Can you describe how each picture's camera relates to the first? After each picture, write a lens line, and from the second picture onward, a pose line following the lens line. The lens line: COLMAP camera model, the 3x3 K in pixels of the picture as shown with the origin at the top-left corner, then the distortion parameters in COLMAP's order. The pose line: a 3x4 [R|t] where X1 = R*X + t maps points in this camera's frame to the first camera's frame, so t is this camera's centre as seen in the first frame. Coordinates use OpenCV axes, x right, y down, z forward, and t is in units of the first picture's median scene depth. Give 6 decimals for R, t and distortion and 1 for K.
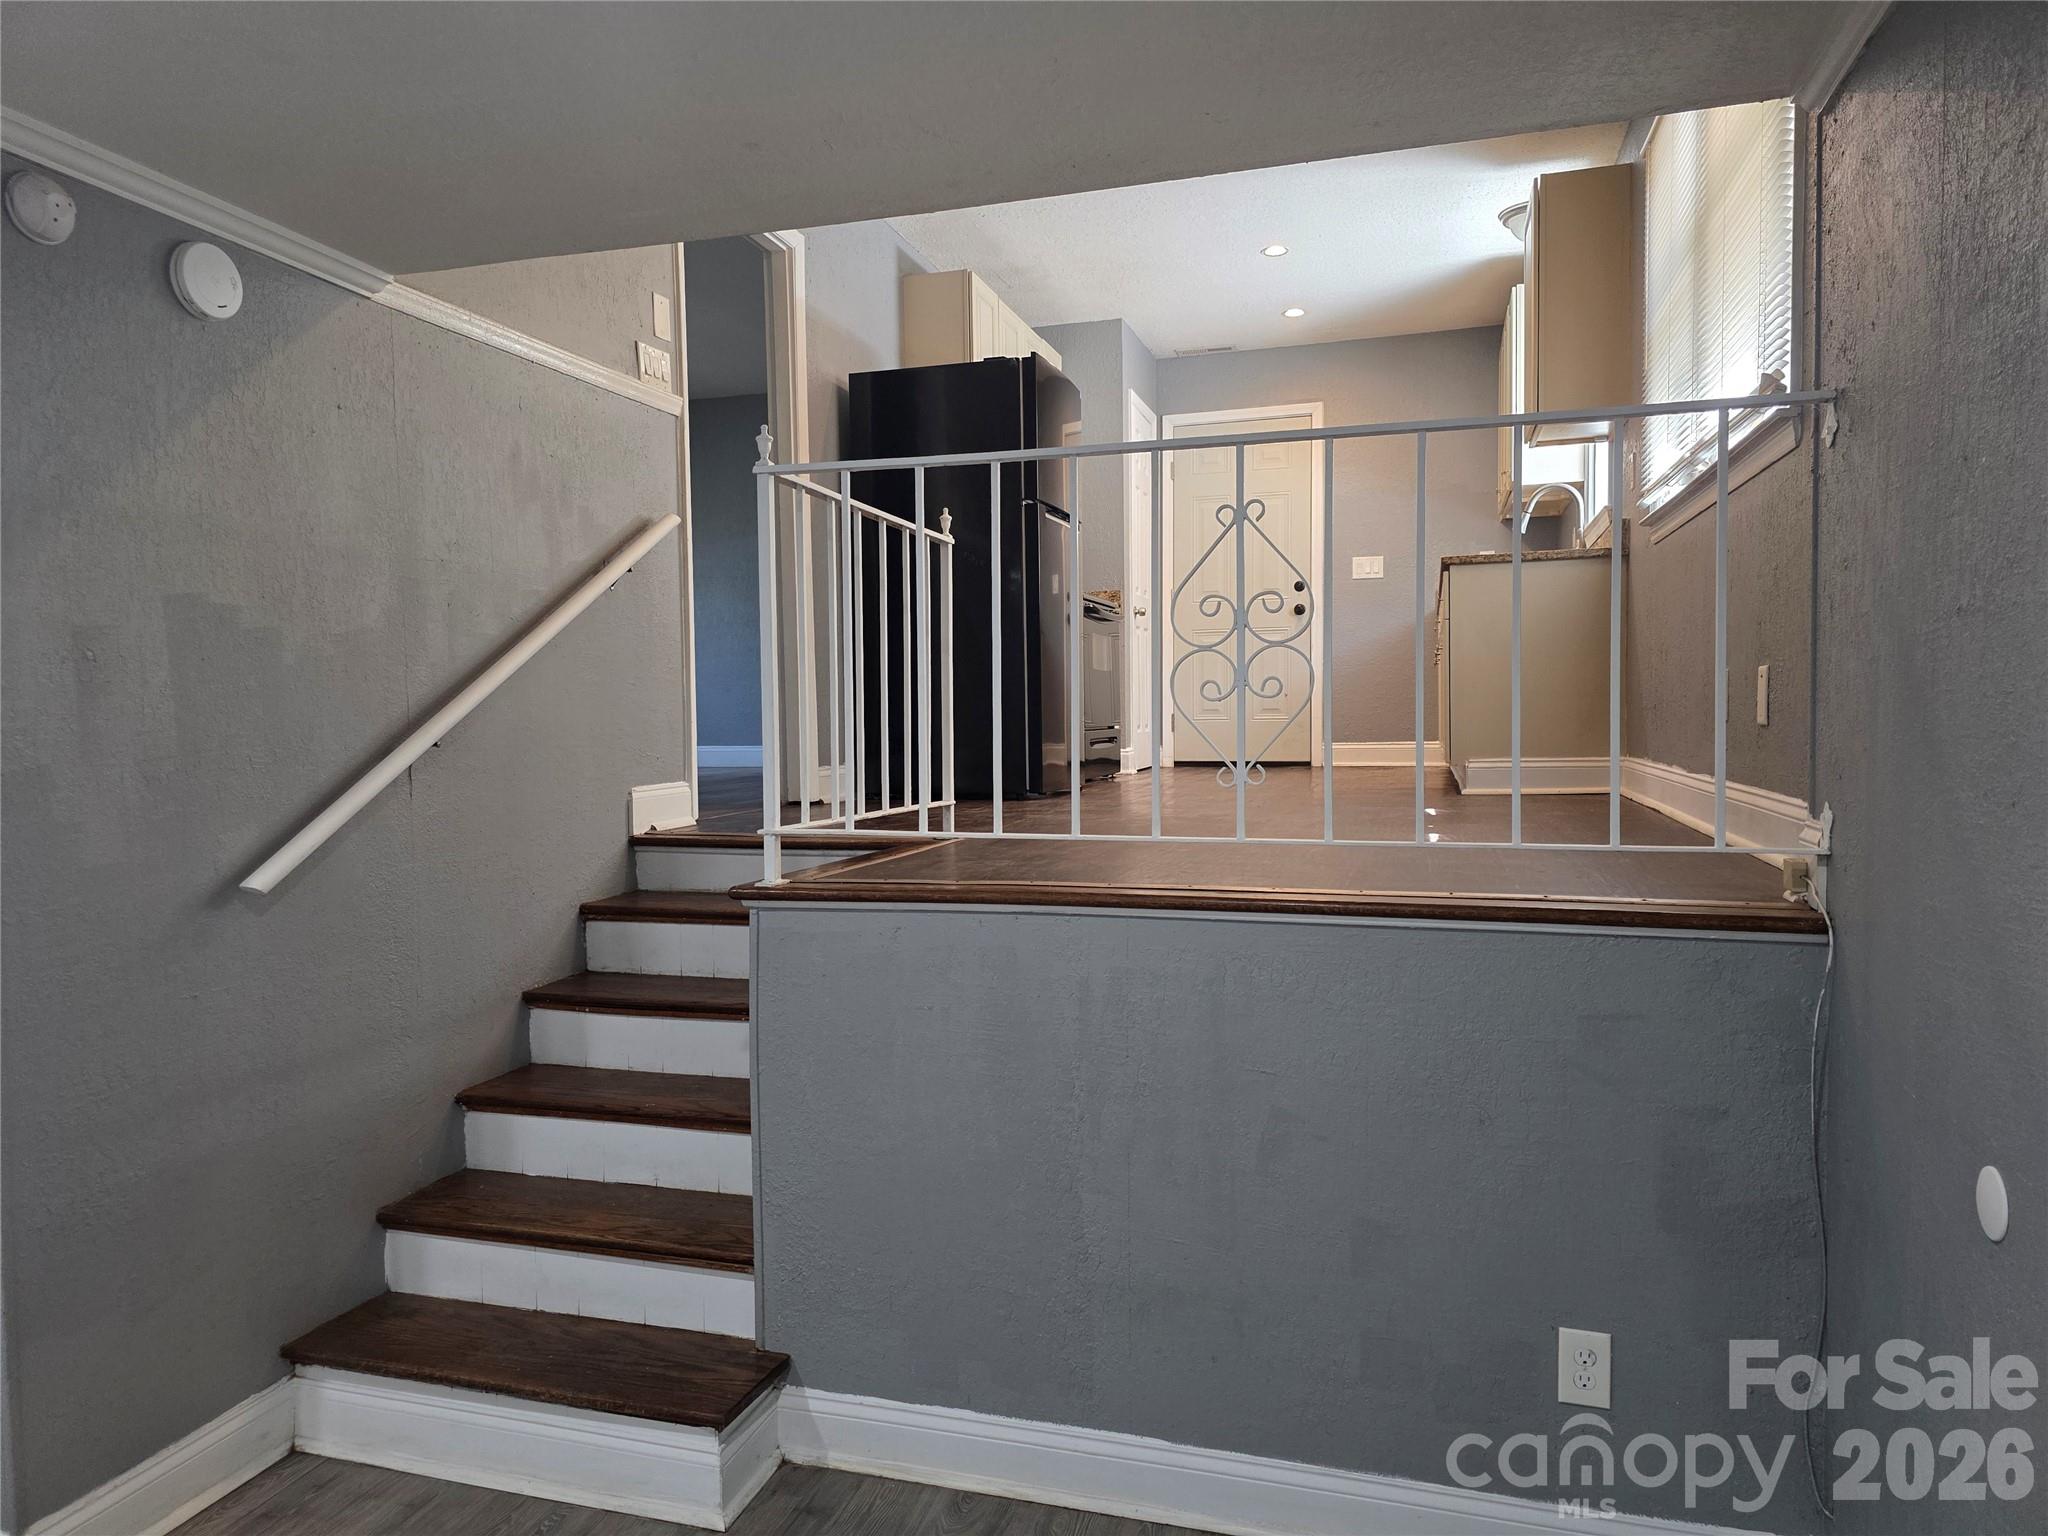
lens RADIAL K [[1402.1, 0, 1026.2], [0, 1402.1, 773.3], [0, 0, 1]] dist [0.036198, -0.000556]
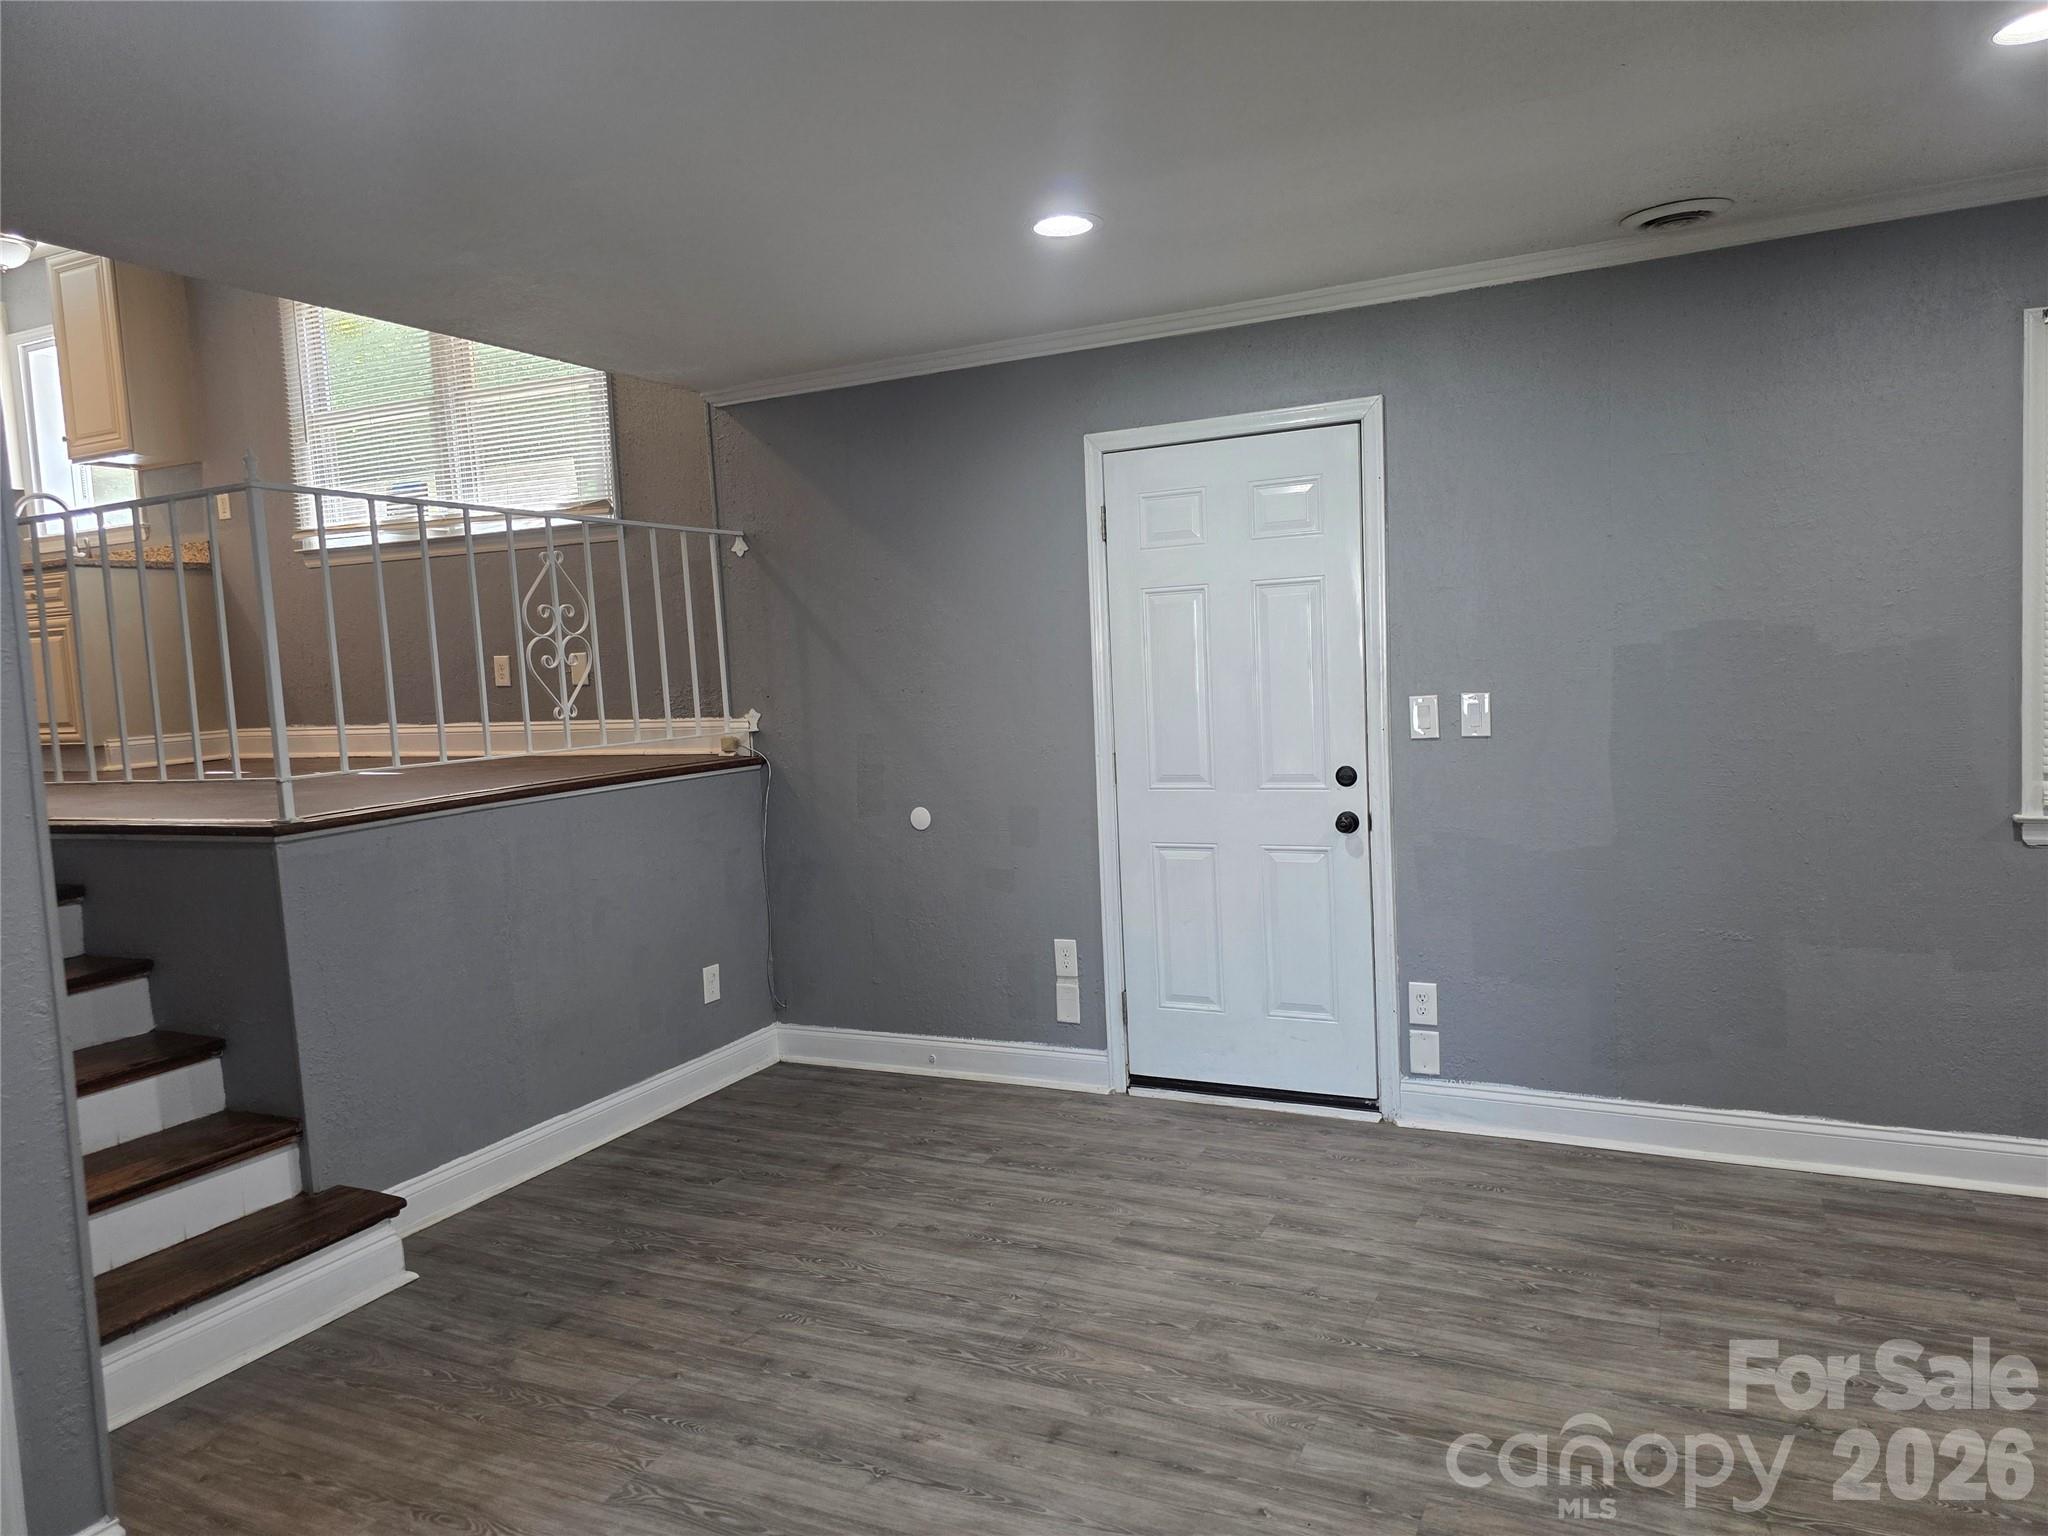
lens RADIAL K [[1402.1, 0, 1026.2], [0, 1402.1, 773.3], [0, 0, 1]] dist [0.036198, -0.000556]
pose [[0.169273, -0.084850, 0.981910, -1.329272], [0.092922, 0.993223, 0.069809, 0.006053], [-0.981179, 0.079424, 0.176010, 0.126684]]
